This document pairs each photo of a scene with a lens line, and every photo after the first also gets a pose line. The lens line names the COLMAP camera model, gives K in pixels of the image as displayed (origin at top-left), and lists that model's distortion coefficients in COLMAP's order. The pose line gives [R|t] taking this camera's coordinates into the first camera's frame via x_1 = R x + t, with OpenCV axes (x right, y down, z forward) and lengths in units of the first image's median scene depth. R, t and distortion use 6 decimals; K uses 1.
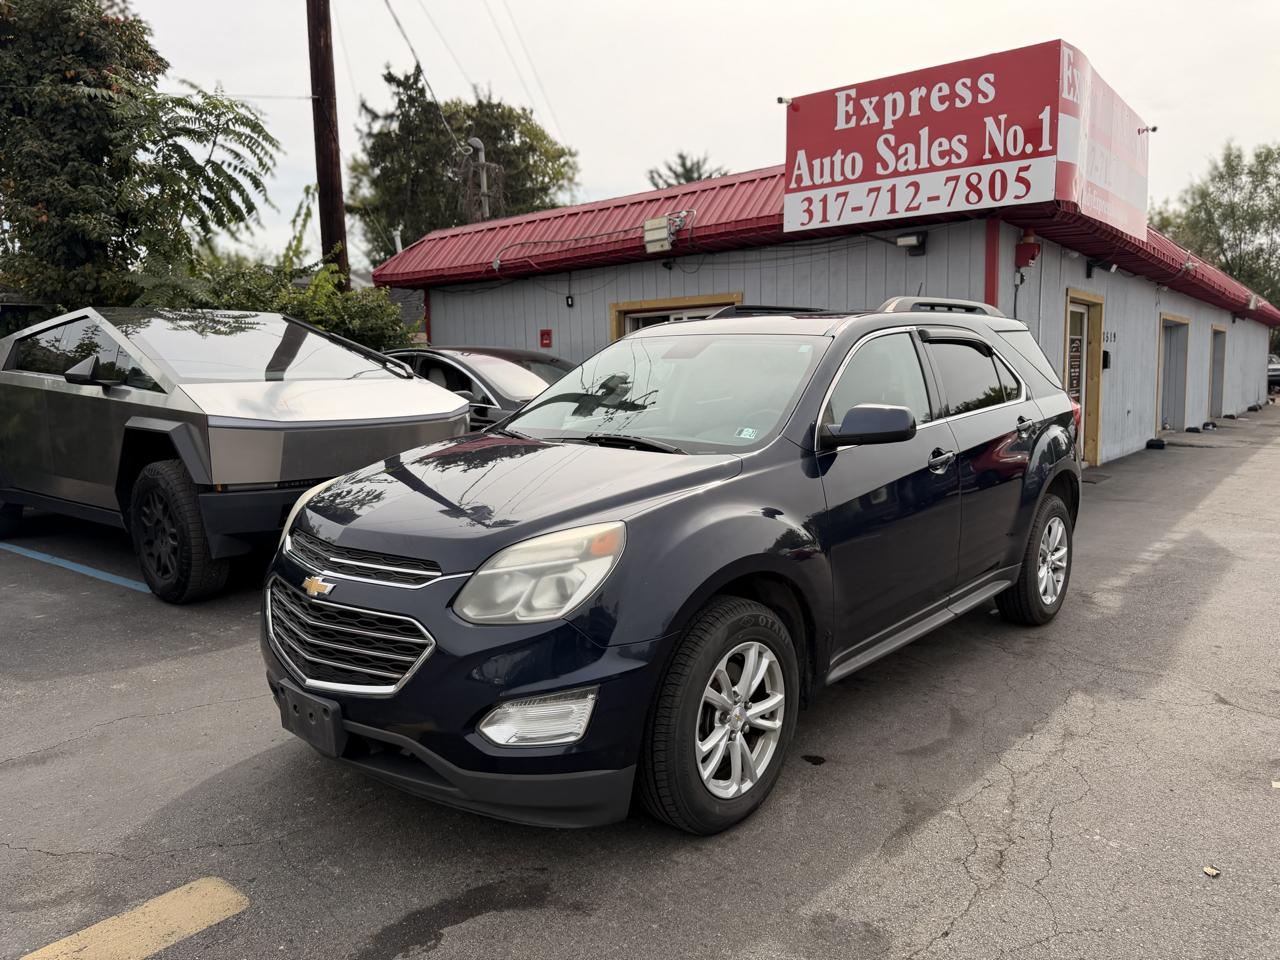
lens RADIAL K [[913.4, 0, 644.8], [0, 913.4, 467.5], [0, 0, 1]] dist [0.015090, -0.020718]
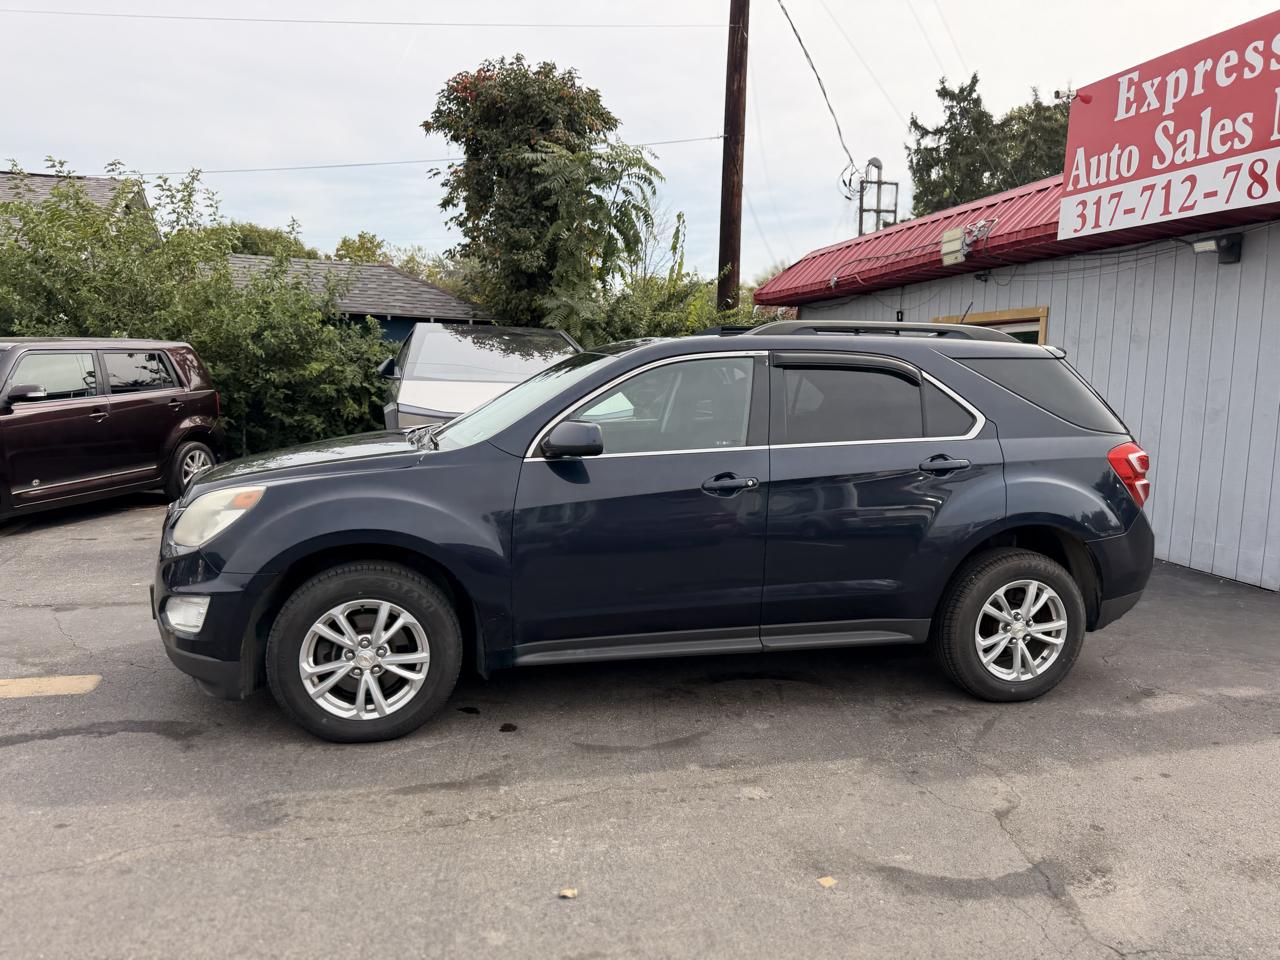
lens RADIAL K [[913.4, 0, 646.1], [0, 913.4, 466.6], [0, 0, 1]] dist [0.015090, -0.020718]
pose [[0.817368, 0.096382, -0.567996, 0.385268], [-0.104727, 0.994338, 0.018020, -0.016879], [0.566517, 0.044756, 0.822834, 0.062416]]
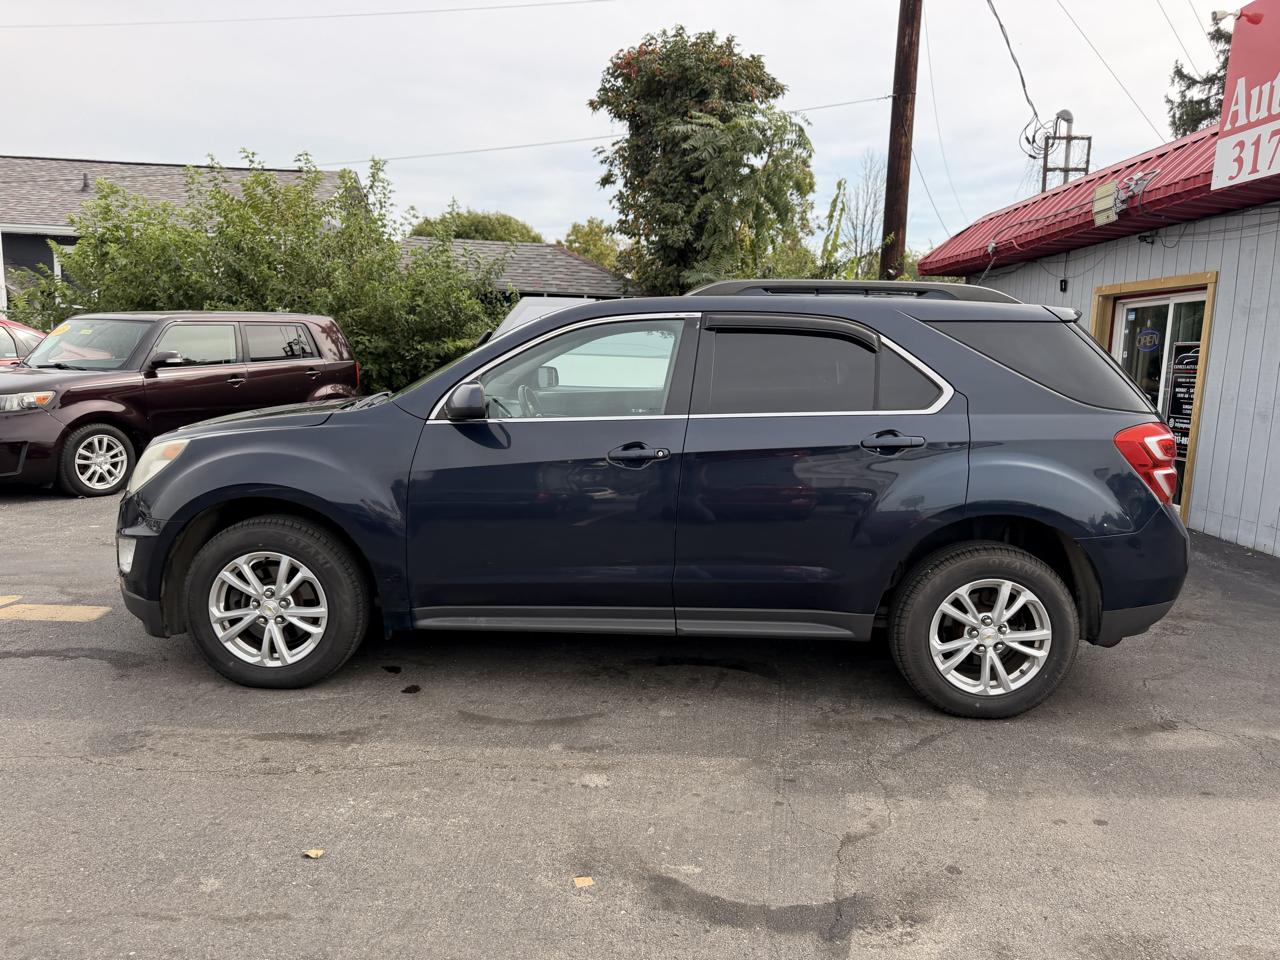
lens RADIAL K [[913.4, 0, 643.3], [0, 913.4, 467.7], [0, 0, 1]] dist [0.015090, -0.020718]
pose [[0.646603, 0.137248, -0.750378, 0.488366], [-0.129269, 0.989169, 0.069533, -0.028658], [0.751794, 0.052040, 0.657341, 0.187165]]
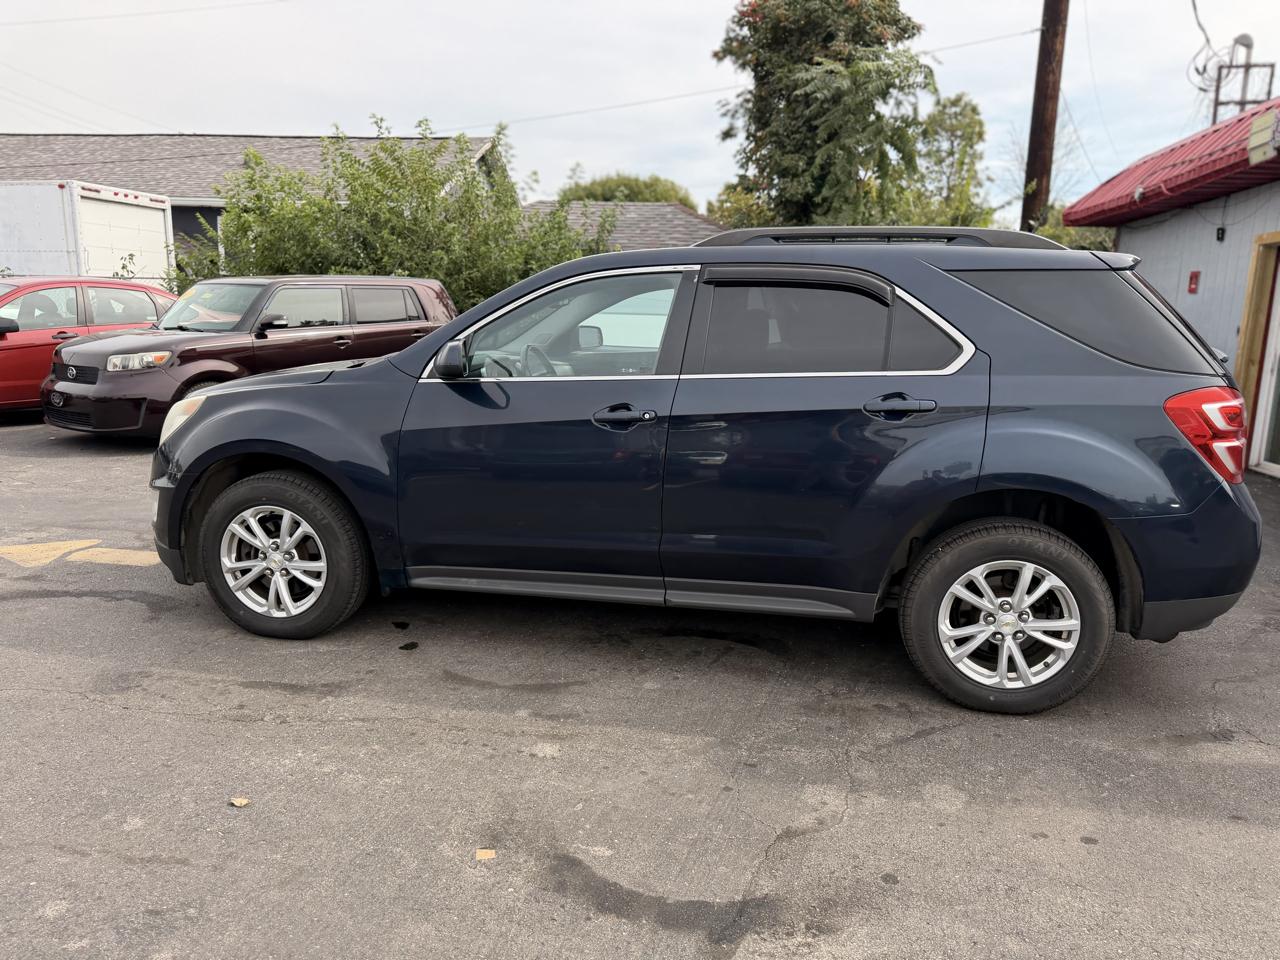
lens RADIAL K [[913.4, 0, 643.1], [0, 913.4, 472.5], [0, 0, 1]] dist [0.015090, -0.020718]
pose [[0.508474, 0.184169, -0.841151, 0.518031], [-0.131409, 0.982014, 0.135575, -0.036587], [0.850991, 0.041598, 0.523530, 0.263454]]
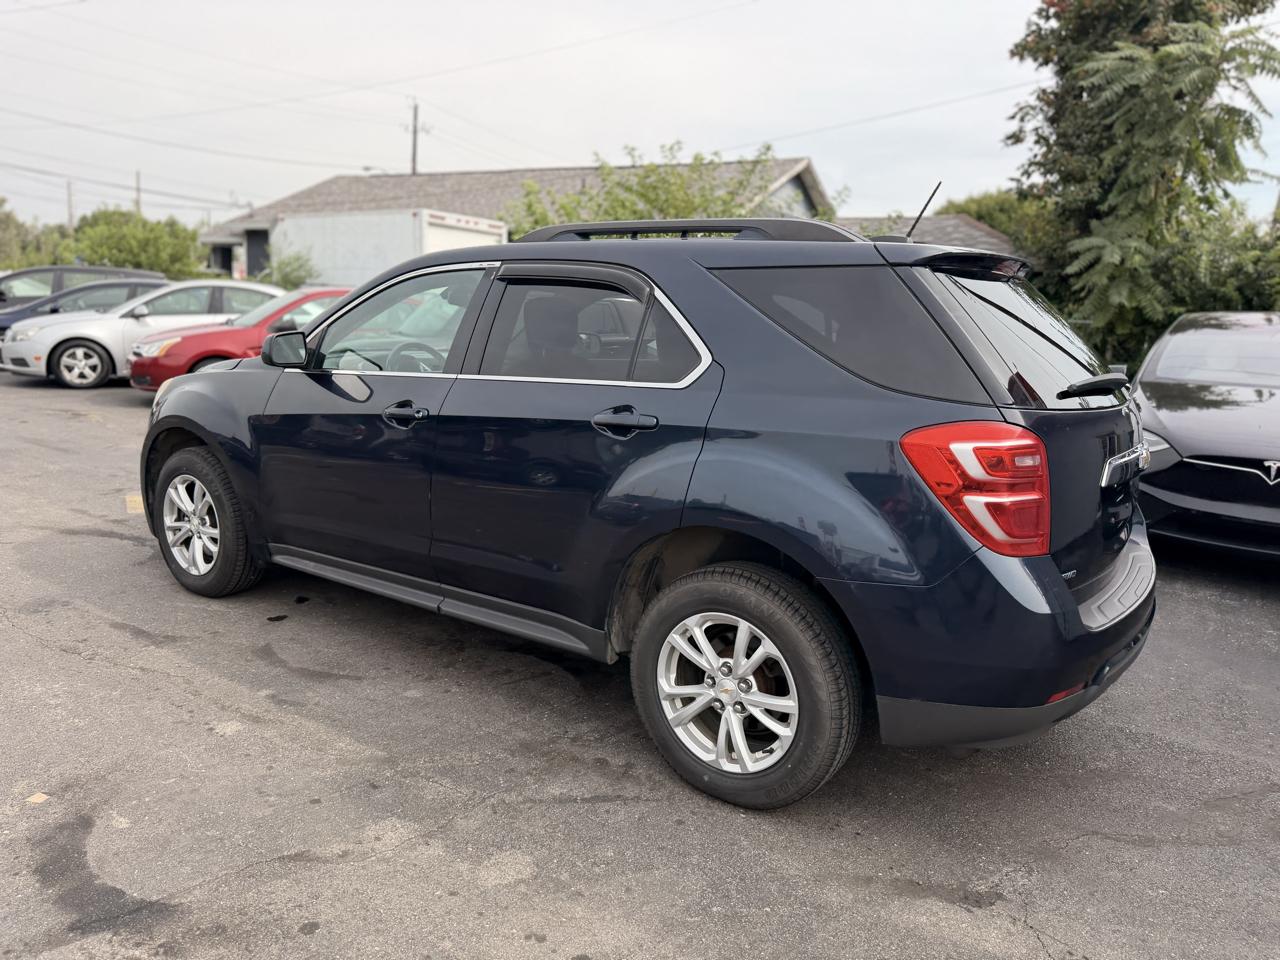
lens RADIAL K [[913.4, 0, 643.7], [0, 913.4, 466.5], [0, 0, 1]] dist [0.015090, -0.020718]
pose [[0.112851, 0.186397, -0.975972, 0.578163], [-0.163068, 0.972402, 0.166860, -0.067812], [0.980139, 0.140320, 0.140132, 0.526915]]
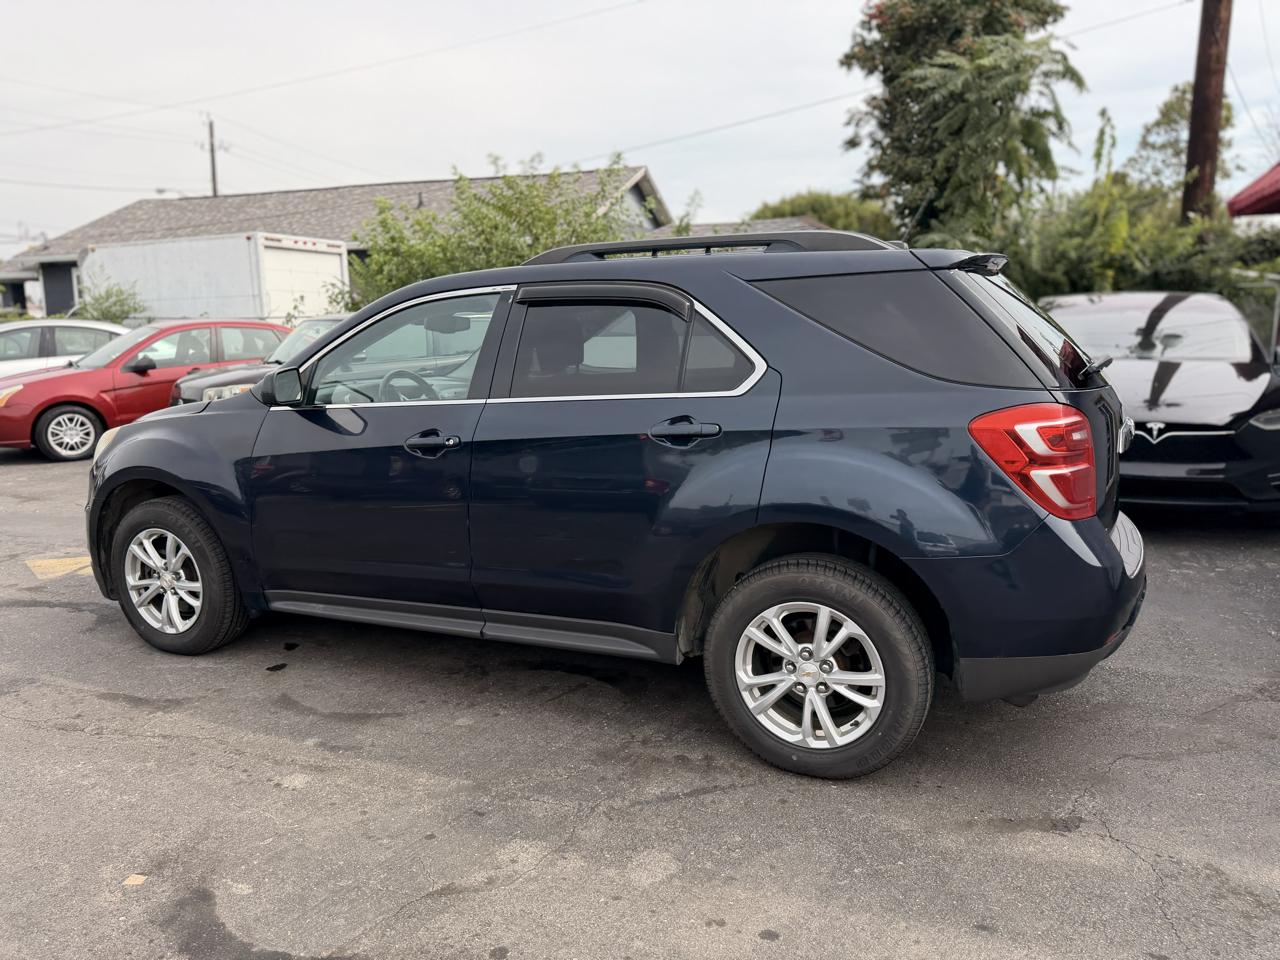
lens RADIAL K [[913.4, 0, 645.3], [0, 913.4, 479.8], [0, 0, 1]] dist [0.015090, -0.020718]
pose [[0.301821, 0.171734, -0.937769, 0.573880], [-0.102479, 0.983787, 0.147178, -0.058033], [0.947841, 0.051681, 0.314527, 0.438168]]
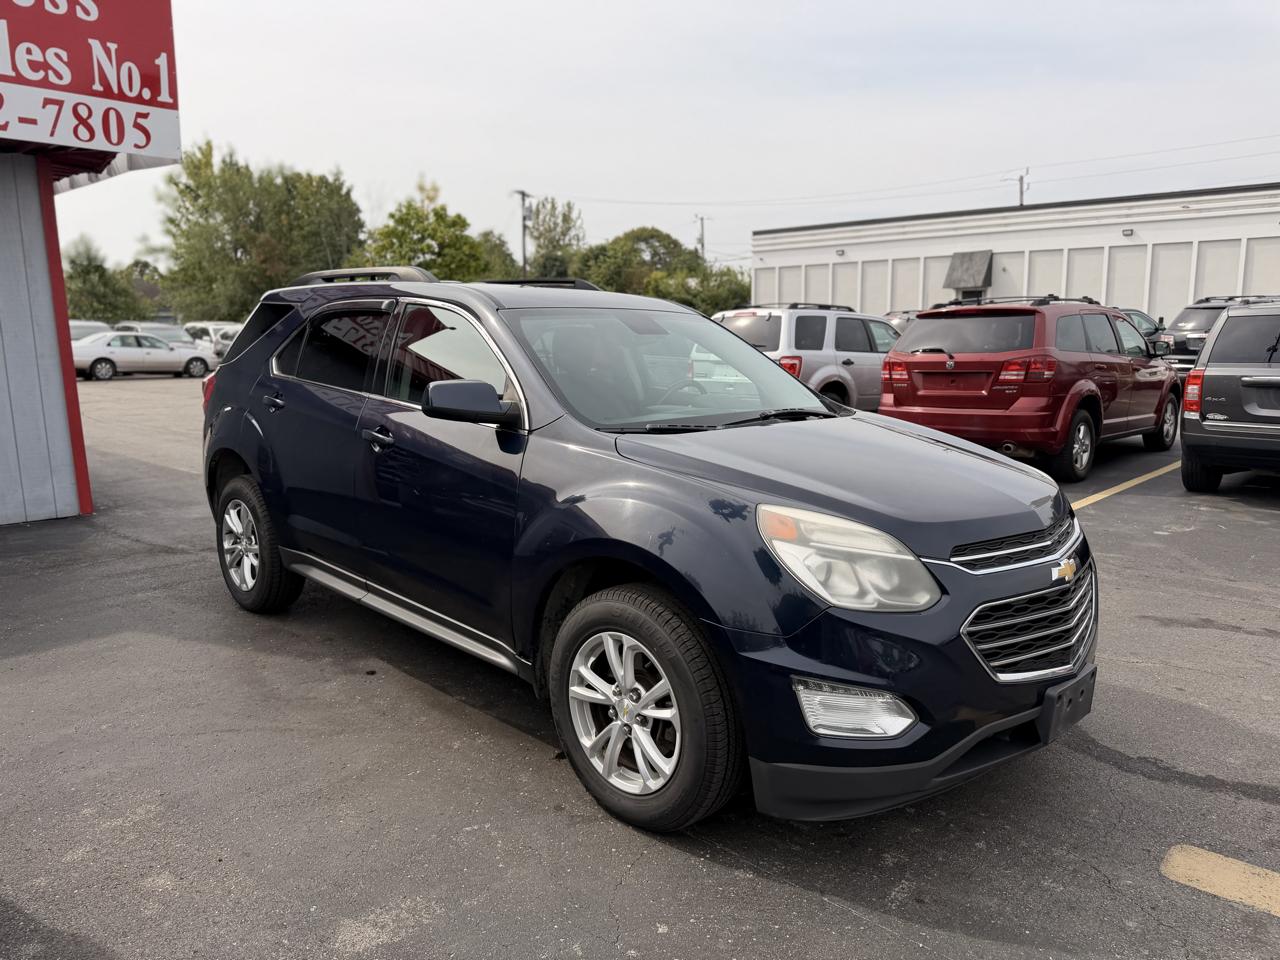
lens RADIAL K [[913.4, 0, 655.0], [0, 913.4, 462.2], [0, 0, 1]] dist [0.015090, -0.020718]
pose [[0.045791, -0.141940, 0.988816, -0.448945], [0.112611, 0.984278, 0.136074, -0.057864], [-0.992583, 0.105121, 0.061055, 0.458878]]
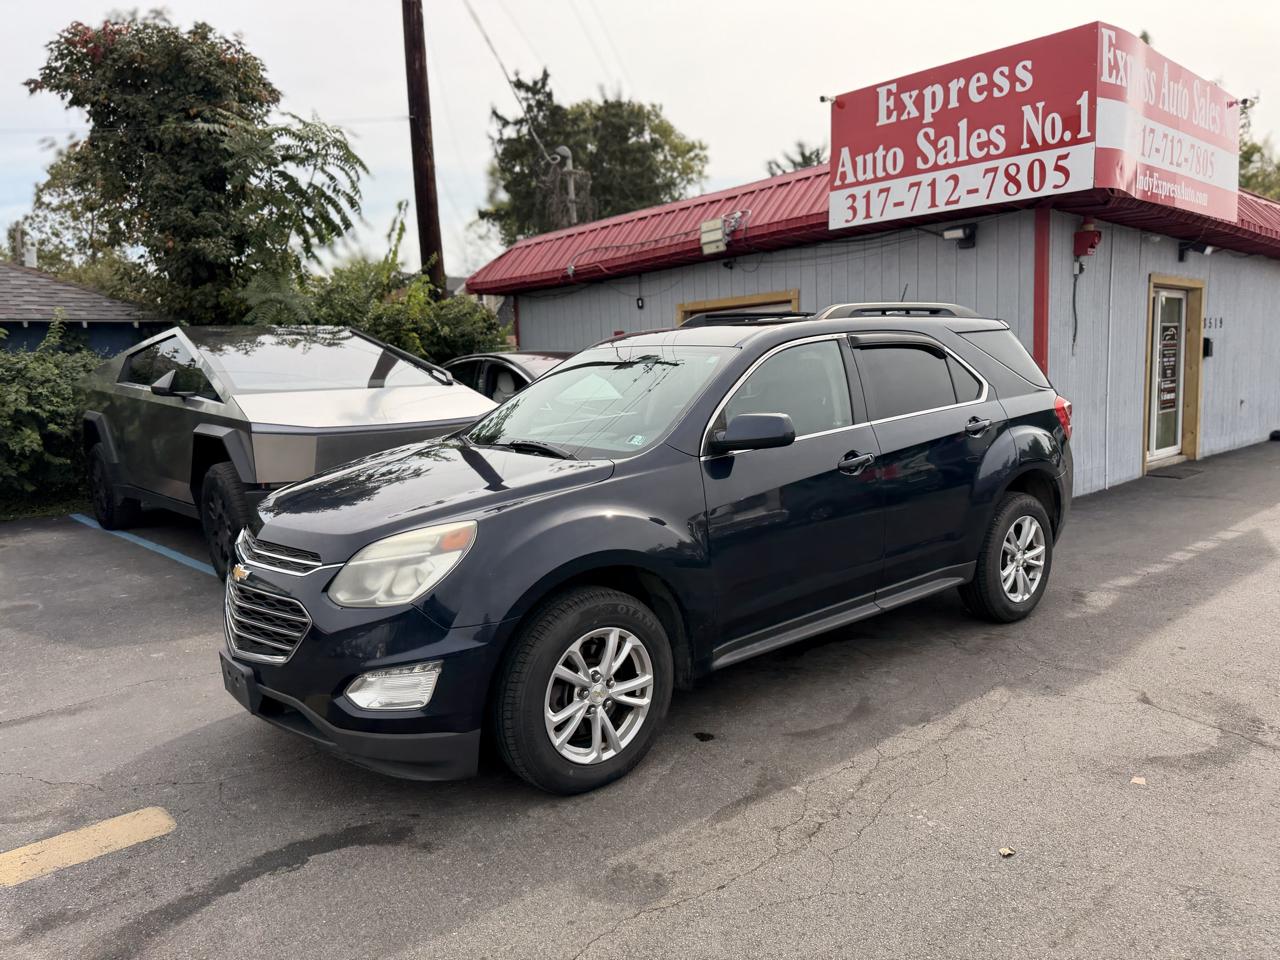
lens RADIAL K [[913.4, 0, 646.1], [0, 913.4, 480.2], [0, 0, 1]] dist [0.015090, -0.020718]
pose [[0.988319, -0.000724, -0.152400, 0.116417], [0.003953, 0.999774, 0.020885, -0.004601], [0.152351, -0.021243, 0.988098, -0.033906]]
